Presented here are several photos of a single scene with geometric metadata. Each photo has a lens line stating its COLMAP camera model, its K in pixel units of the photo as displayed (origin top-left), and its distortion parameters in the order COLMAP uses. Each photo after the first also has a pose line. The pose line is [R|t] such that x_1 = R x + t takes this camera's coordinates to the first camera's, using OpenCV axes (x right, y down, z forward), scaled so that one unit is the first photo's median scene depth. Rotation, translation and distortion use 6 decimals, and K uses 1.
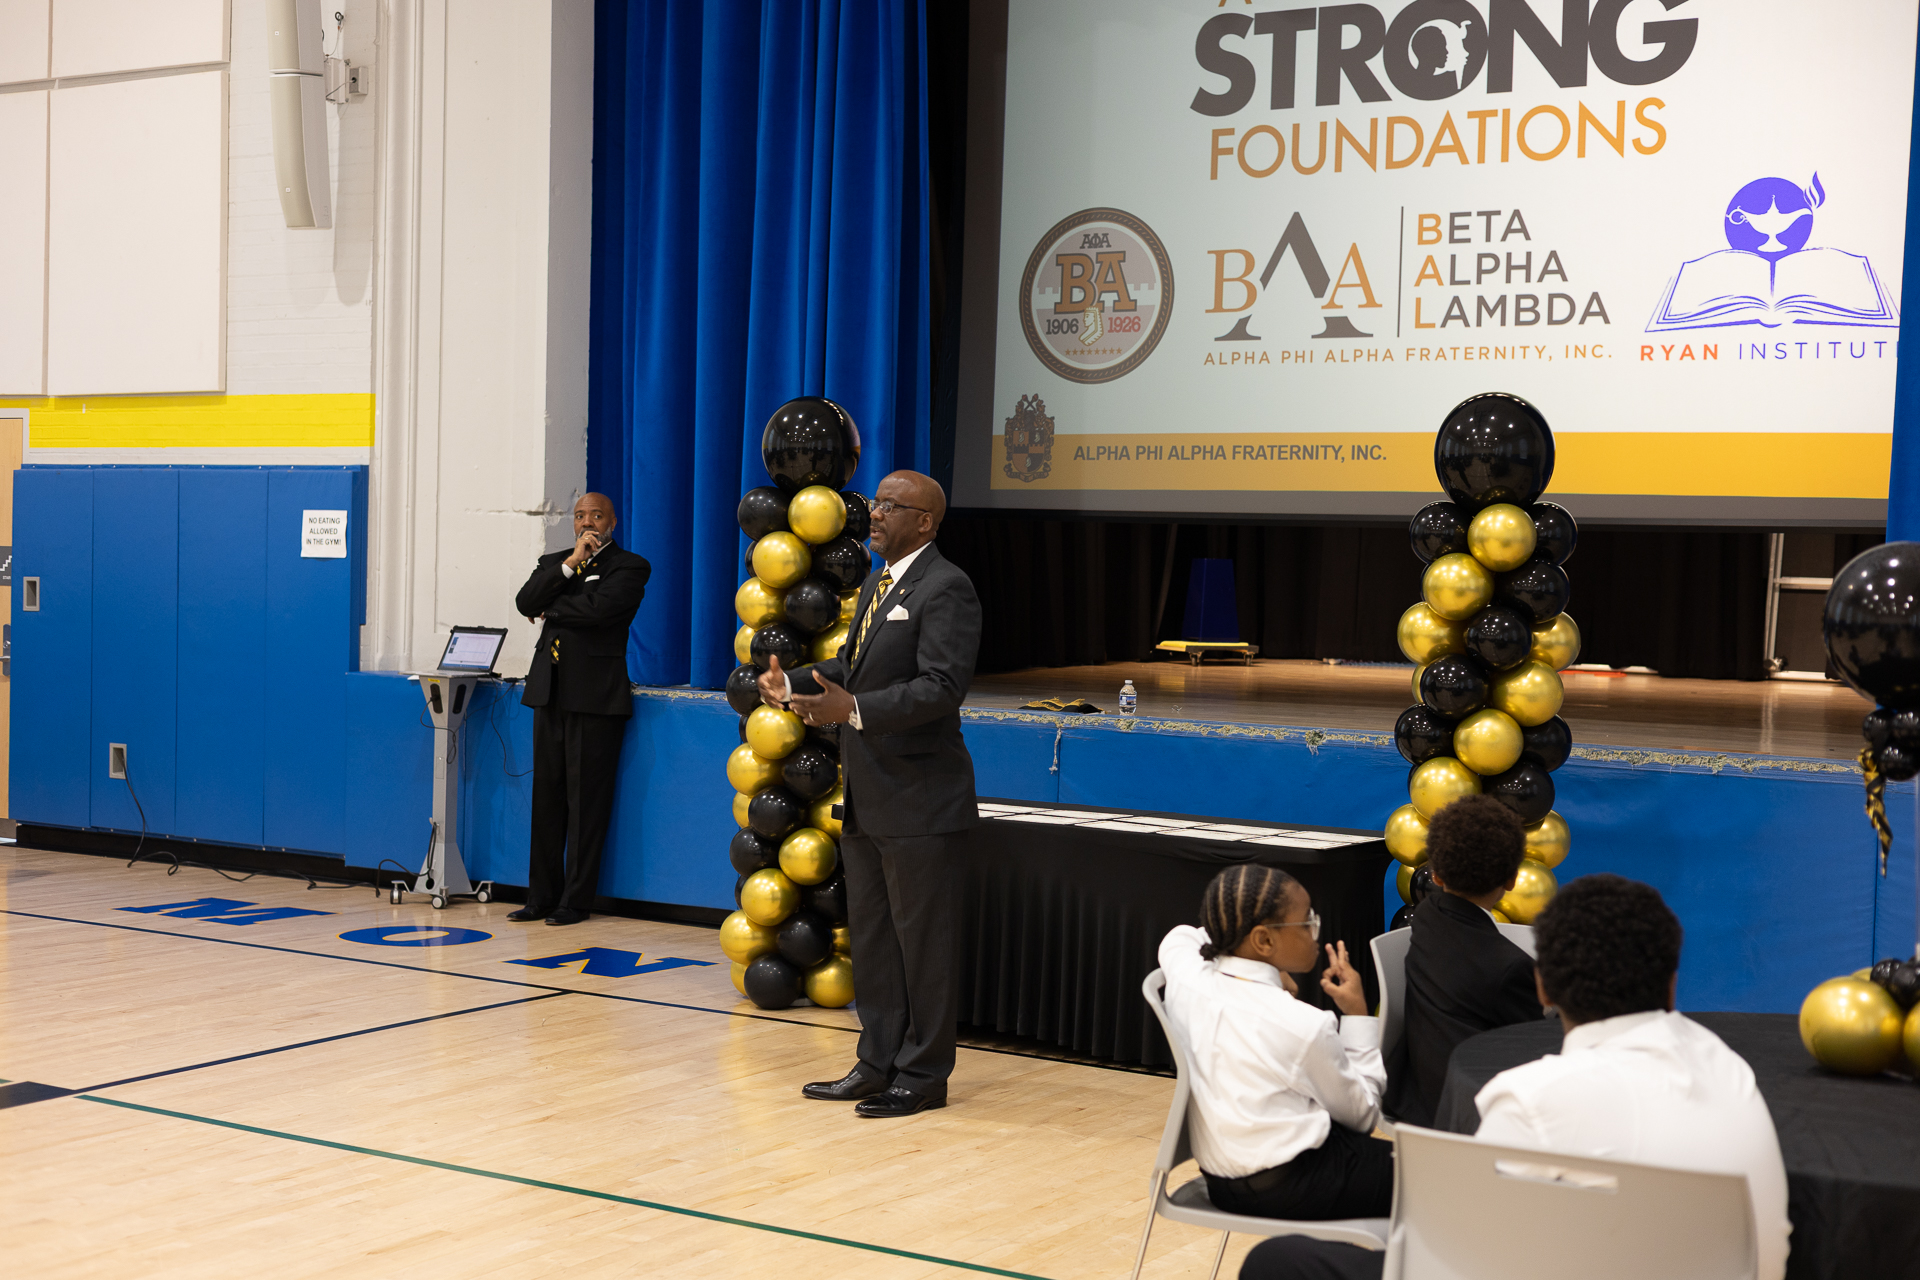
lens RADIAL K [[2668.9, 0, 960.5], [0, 2668.9, 651.3], [0, 0, 1]] dist [0.024458, 0.000000]
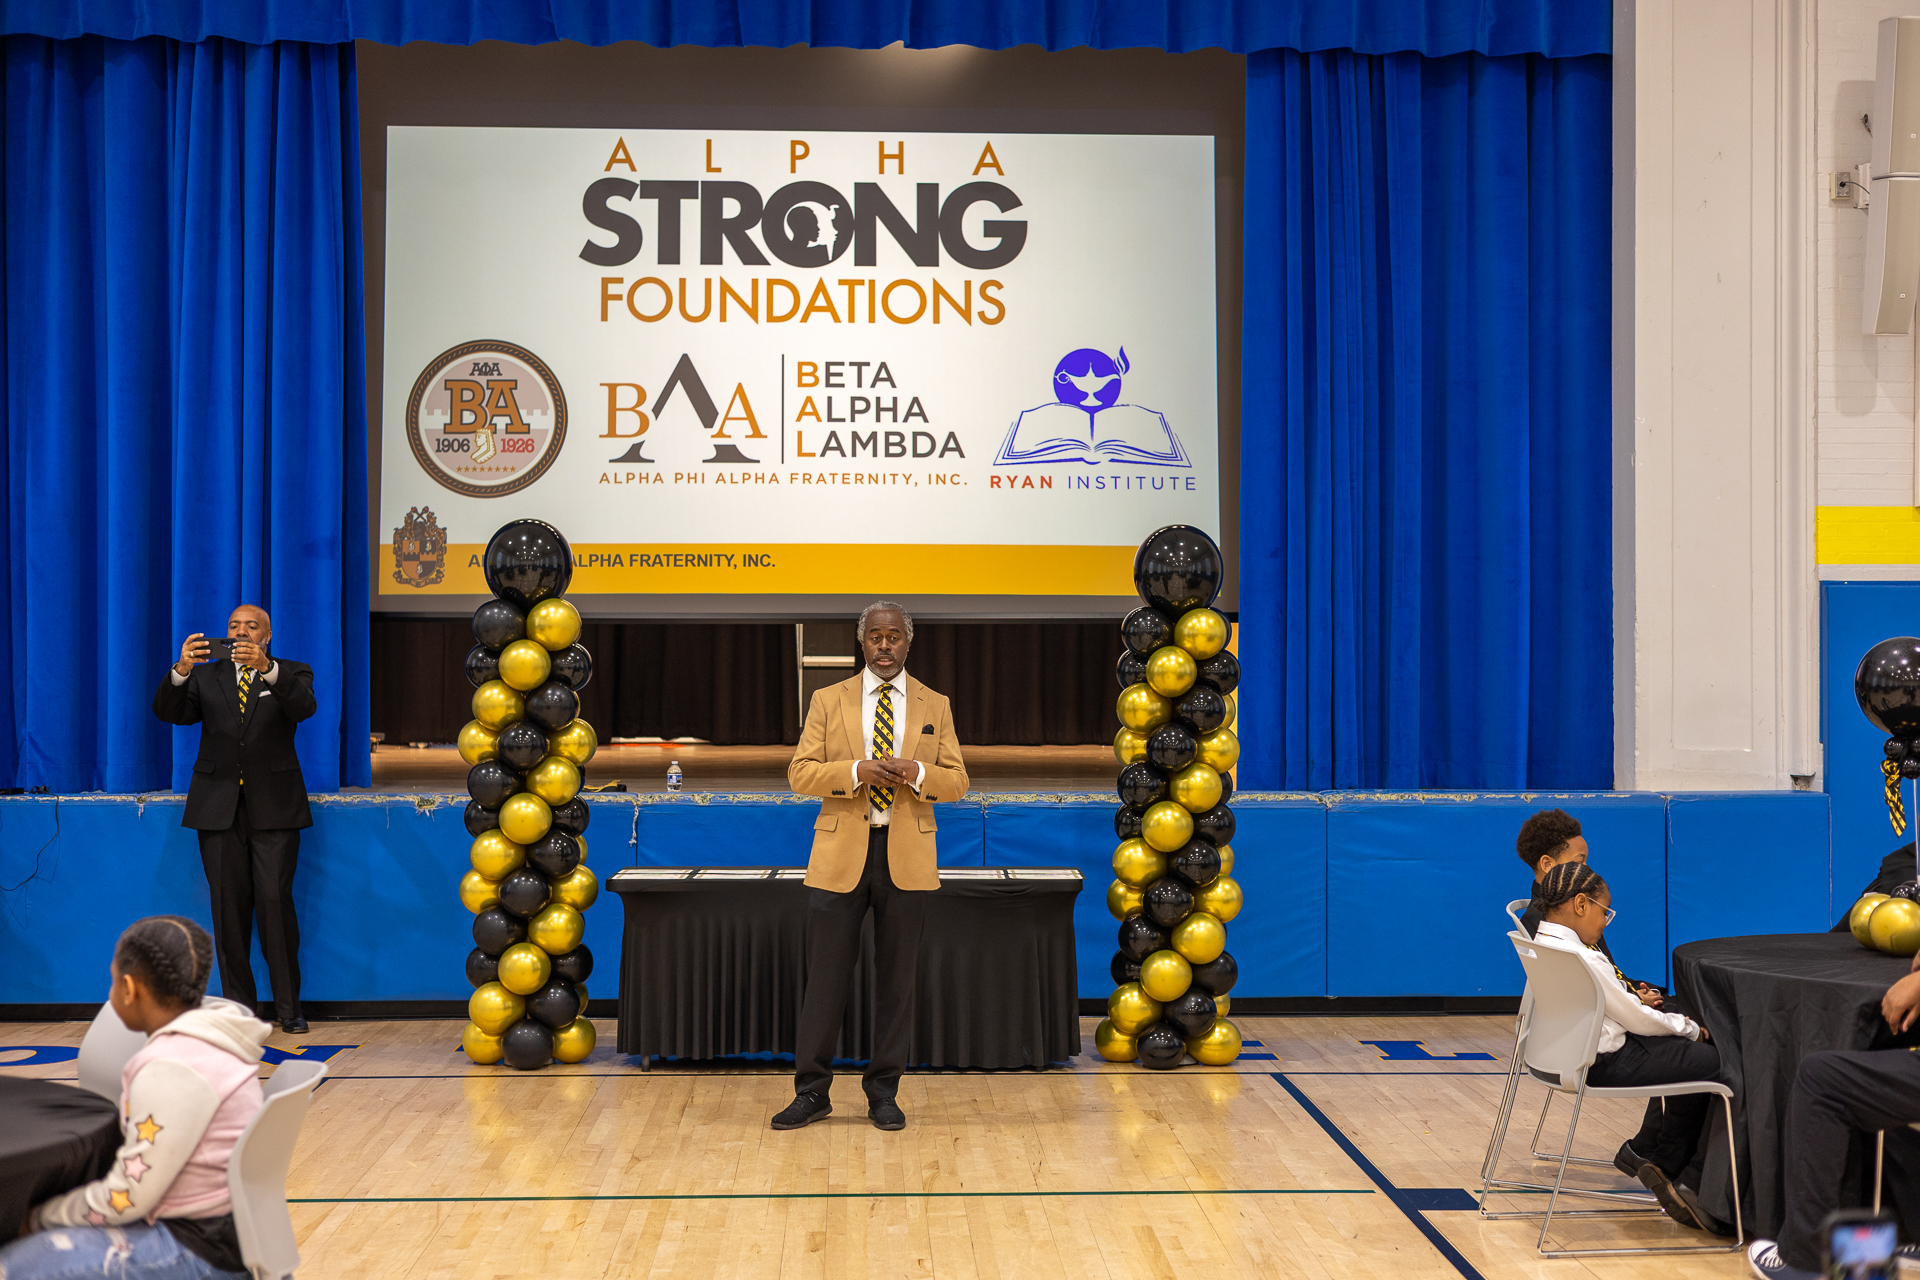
lens RADIAL K [[2668.9, 0, 973.7], [0, 2668.9, 632.4], [0, 0, 1]] dist [0.024458, 0.000000]
pose [[0.822453, -0.020525, 0.568463, -0.448792], [0.040839, 0.998901, -0.023018, -0.011959], [-0.567365, 0.042147, 0.822387, -0.021907]]
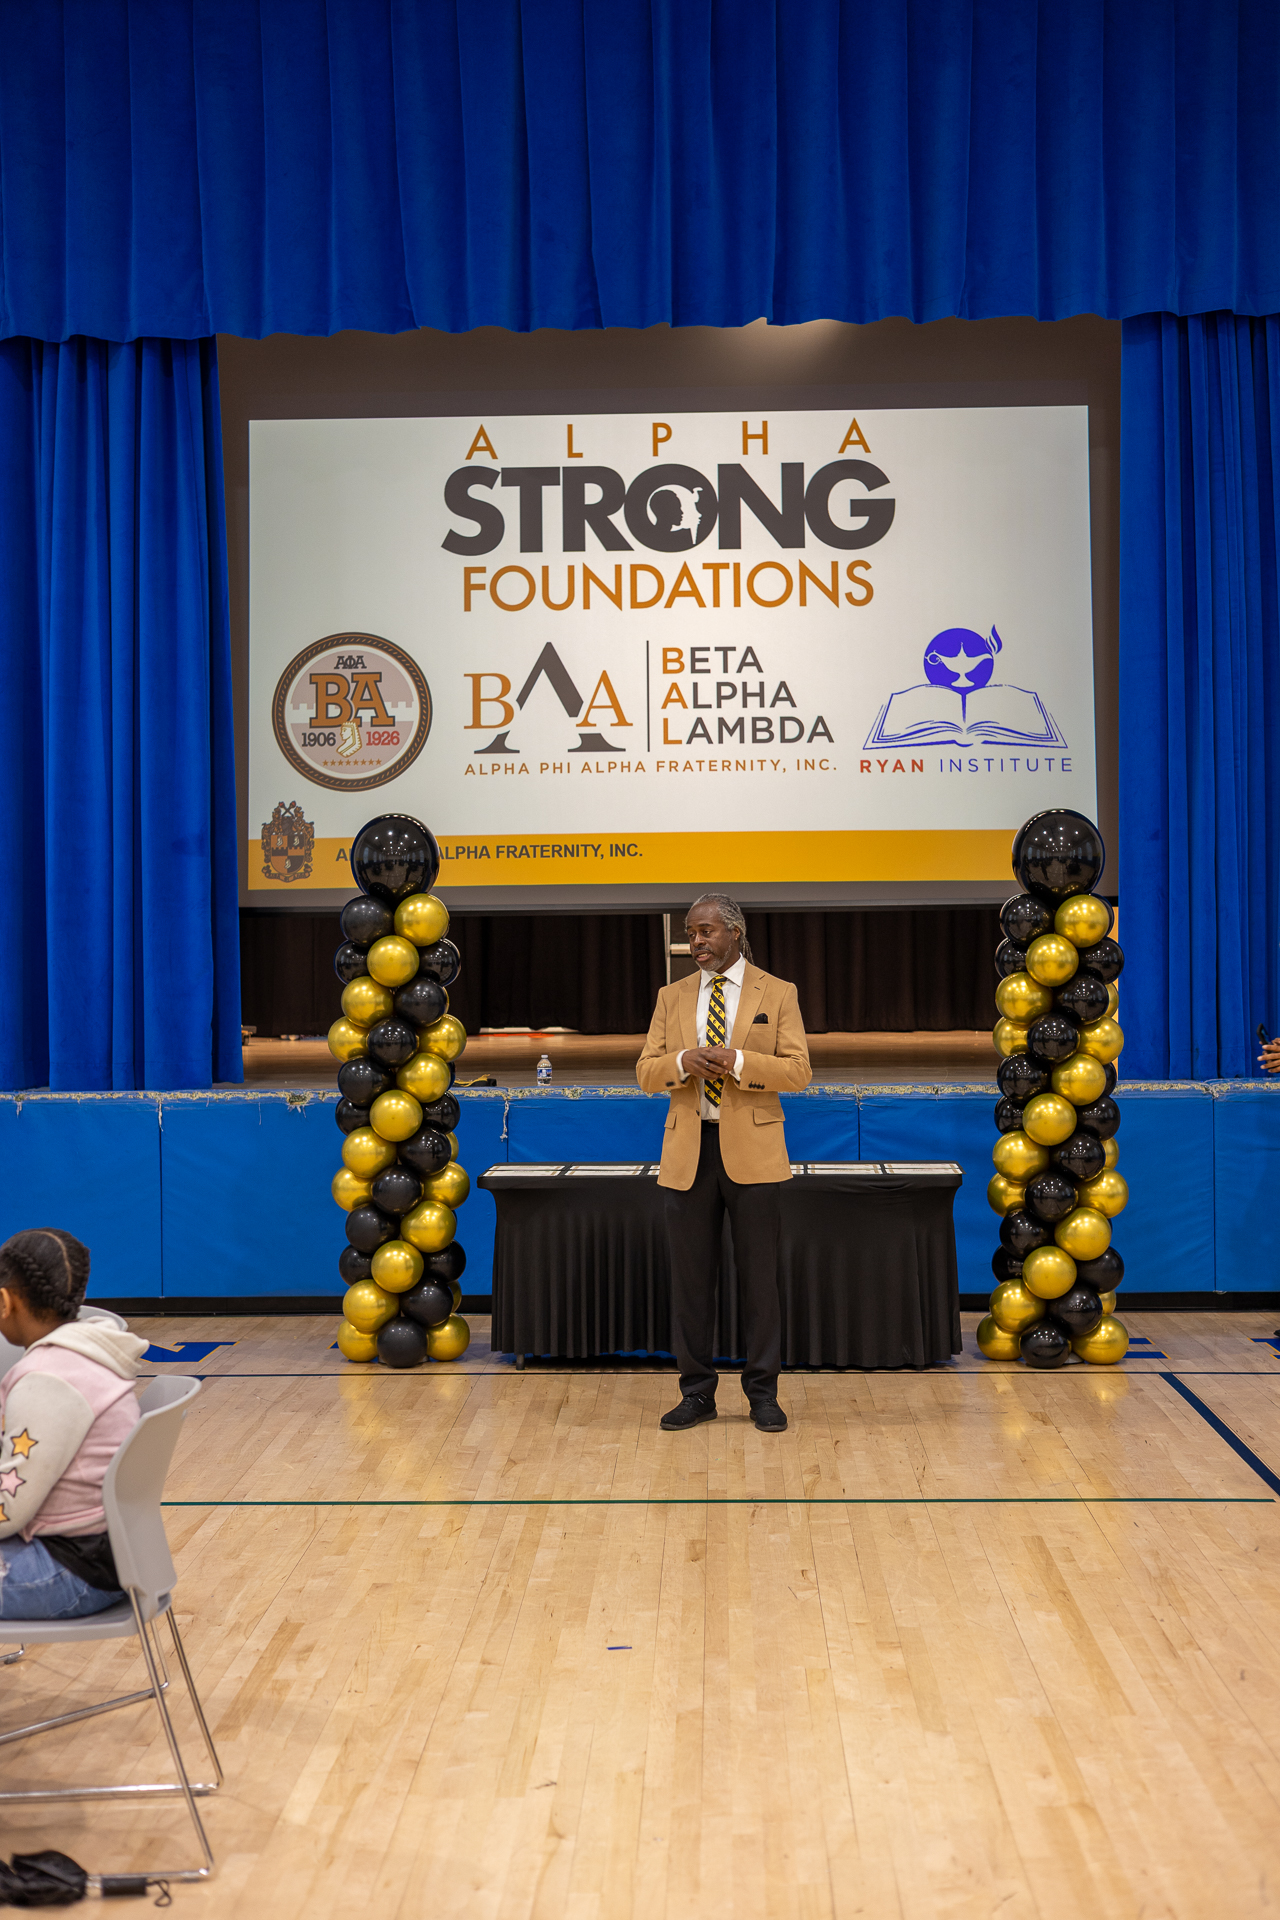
lens RADIAL K [[2668.9, 0, 619.3], [0, 2668.9, 962.8], [0, 0, 1]] dist [0.024458, 0.000000]
pose [[0.865772, -0.040521, 0.498796, -0.441498], [0.051851, 0.998615, -0.008874, -0.015527], [-0.497746, 0.033546, 0.866674, -0.006374]]
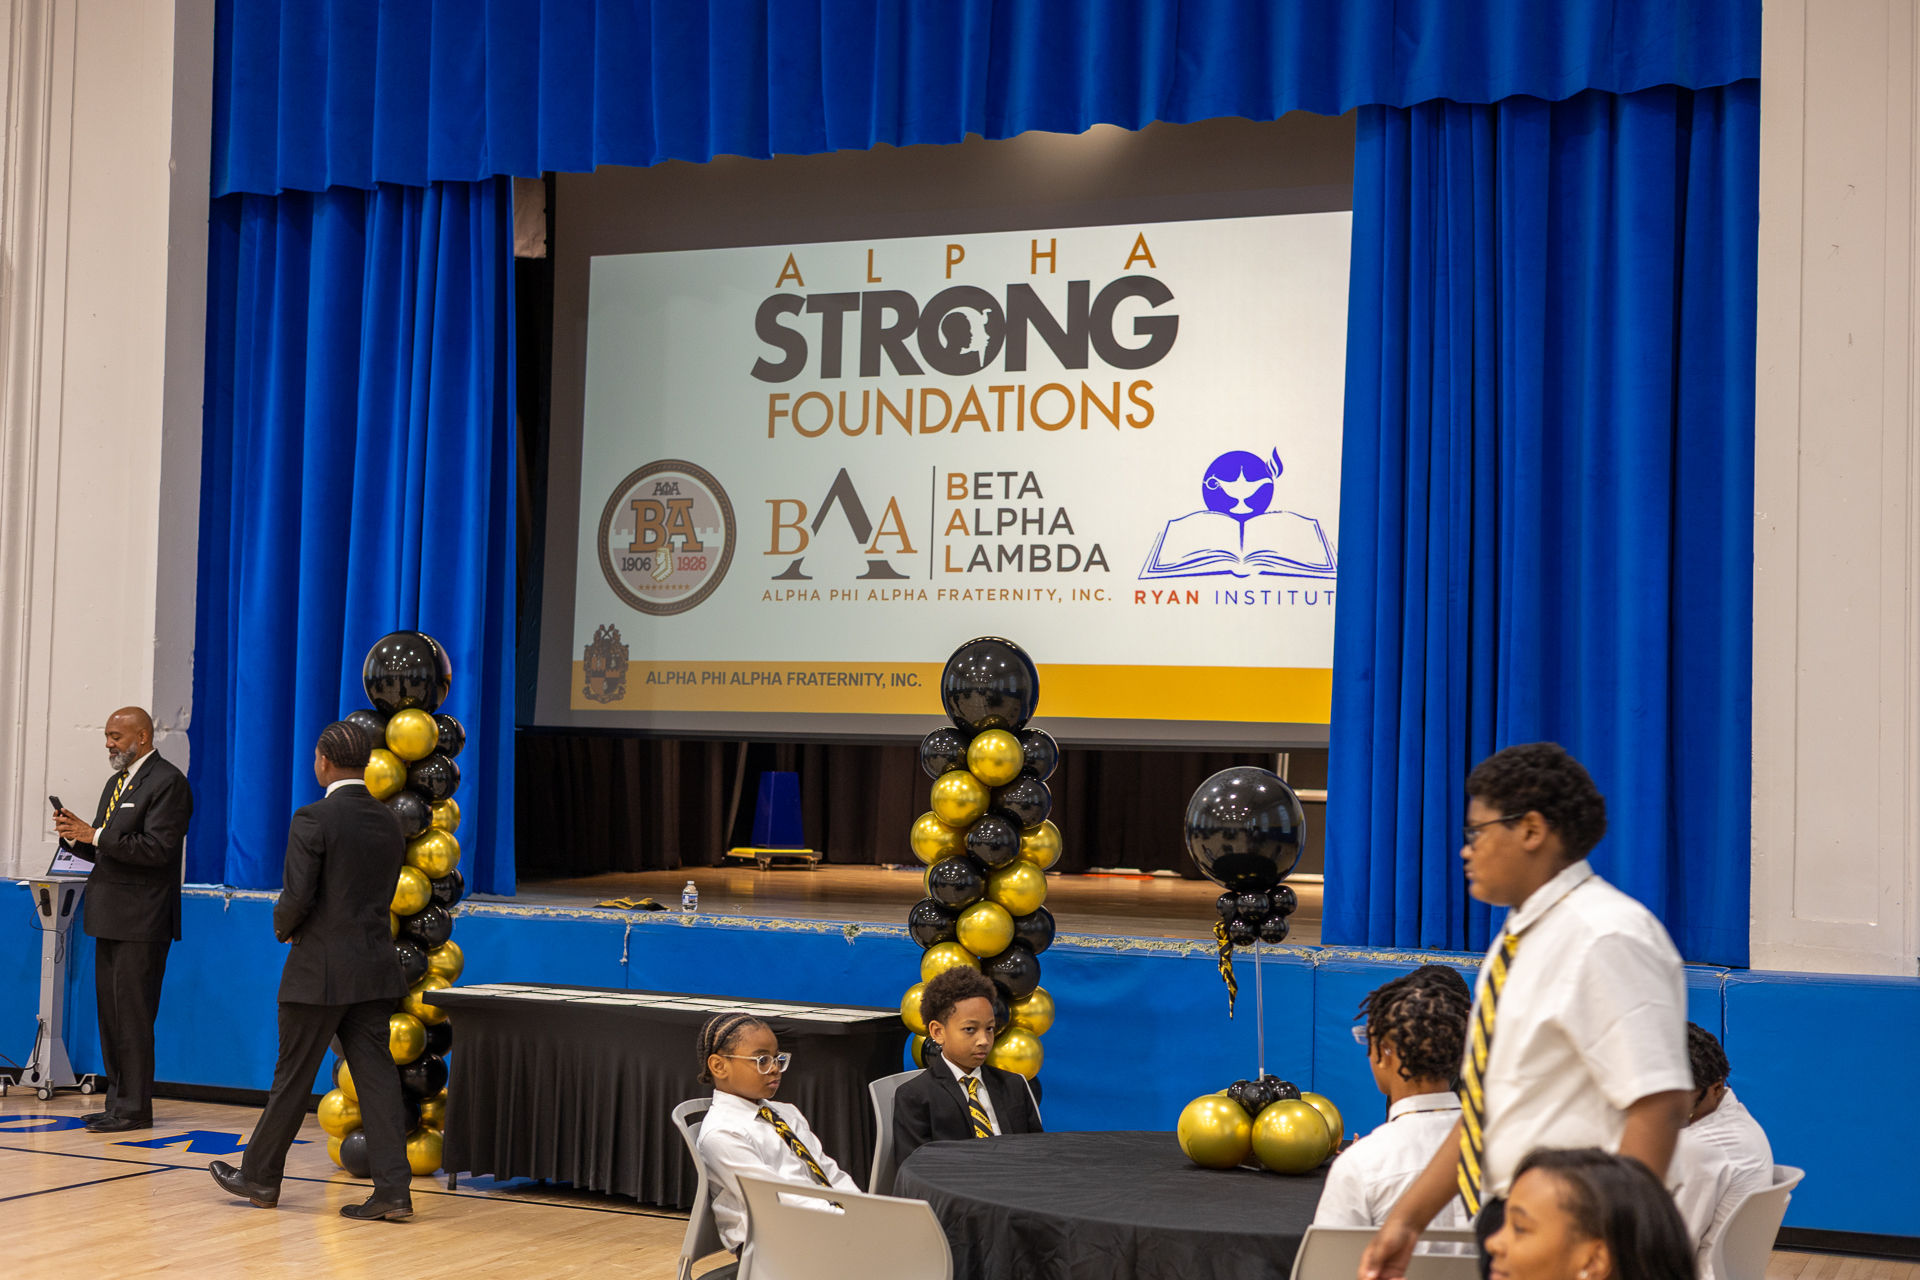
lens RADIAL K [[2668.9, 0, 947.6], [0, 2668.9, 662.5], [0, 0, 1]] dist [0.024458, 0.000000]
pose [[0.989156, 0.007849, 0.146658, 0.003812], [0.003084, 0.997240, -0.074175, 0.002505], [-0.146835, 0.073823, 0.986402, -0.125535]]
